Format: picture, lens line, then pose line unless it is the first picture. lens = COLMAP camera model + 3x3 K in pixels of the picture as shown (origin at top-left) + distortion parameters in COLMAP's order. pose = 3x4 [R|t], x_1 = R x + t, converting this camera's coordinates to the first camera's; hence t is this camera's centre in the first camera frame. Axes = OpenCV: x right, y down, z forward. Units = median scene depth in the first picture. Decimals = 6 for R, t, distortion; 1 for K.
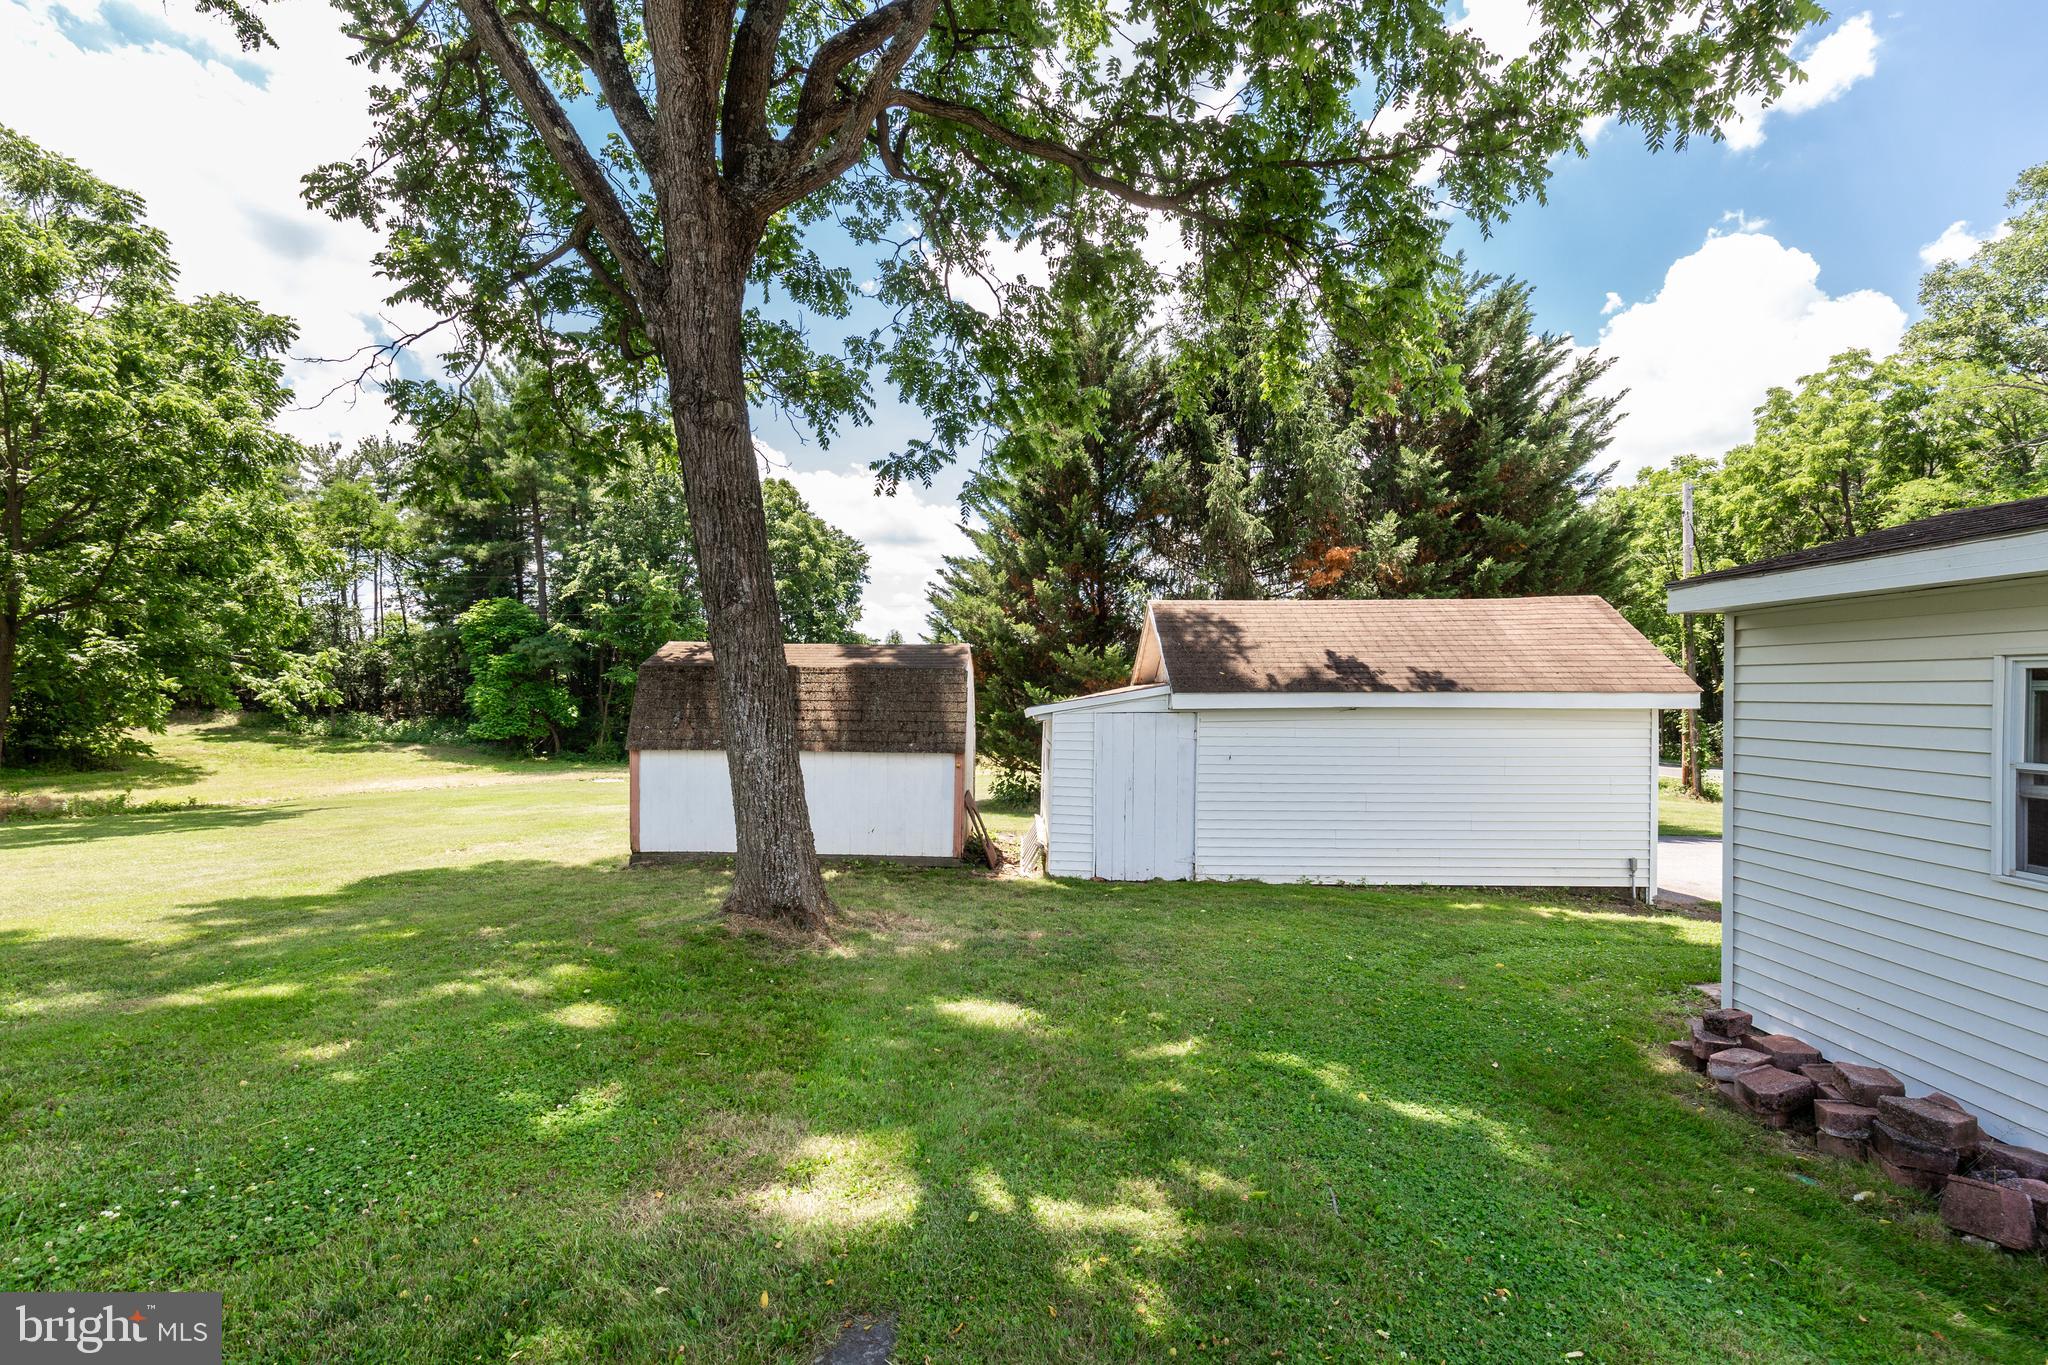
lens RADIAL K [[943.6, 0, 985.6], [0, 943.6, 690.6], [0, 0, 1]] dist [0.002208, 0.000525]
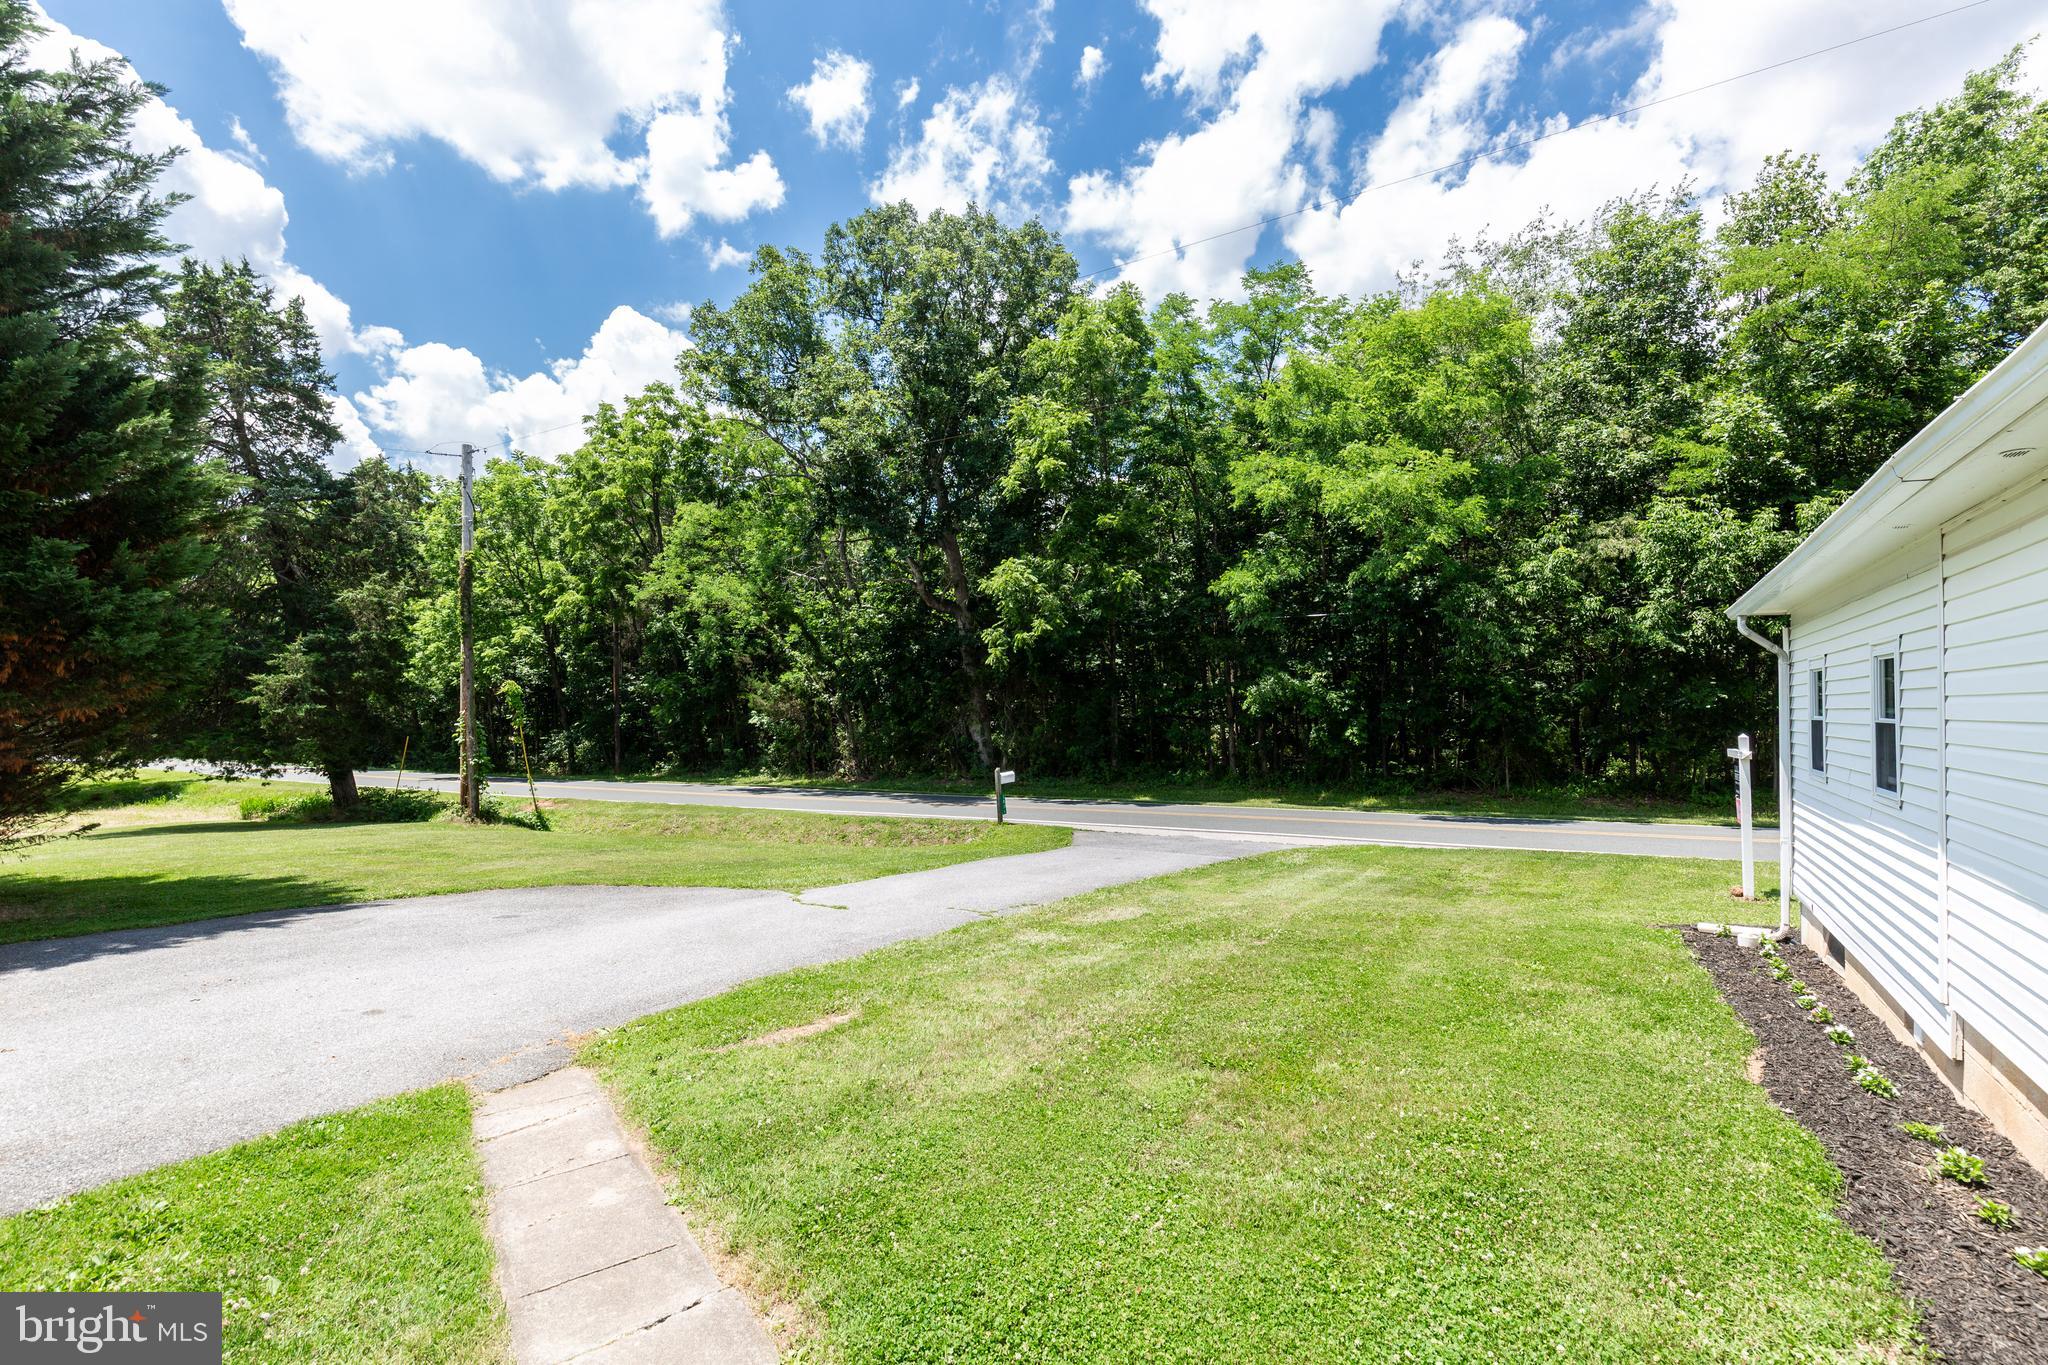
lens RADIAL K [[922.5, 0, 1030.1], [0, 922.5, 672.8], [0, 0, 1]] dist [-0.000191, -0.000132]
pose [[0.482595, 0.039608, 0.874948, 0.471099], [-0.007558, 0.999128, -0.041061, 0.022948], [-0.875811, 0.013203, 0.482473, 0.285798]]
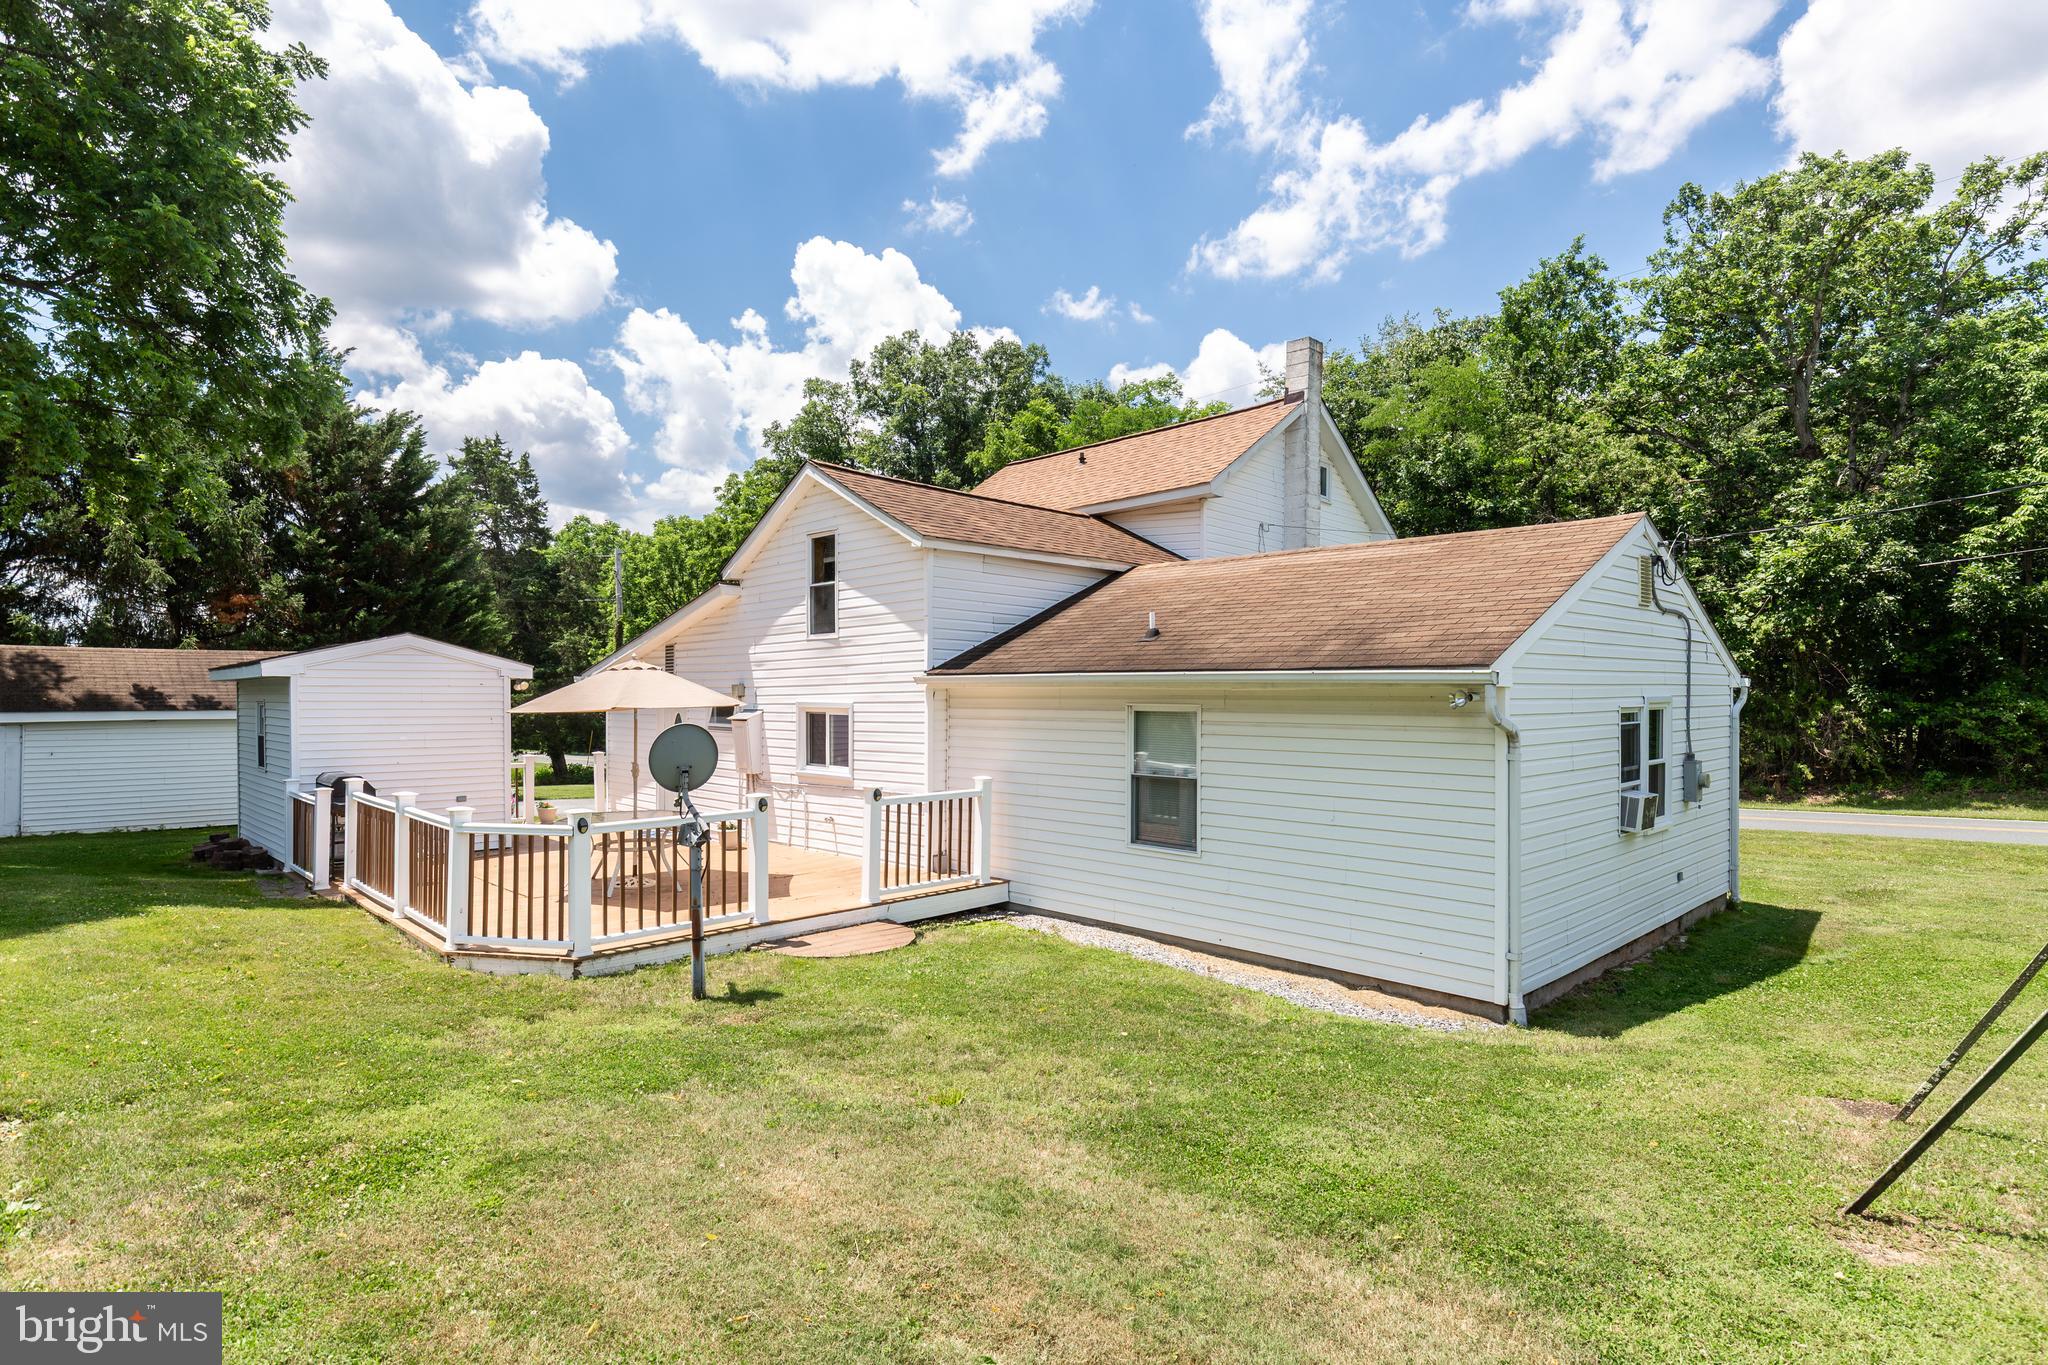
lens RADIAL K [[1060.7, 0, 1017.1], [0, 1060.7, 690.3], [0, 0, 1]] dist [-0.001803, -0.000091]
pose [[0.681609, 0.003332, 0.731709, 0.039640], [0.002337, 0.999975, -0.006730, -0.009698], [-0.731713, 0.006297, 0.681584, -0.766441]]
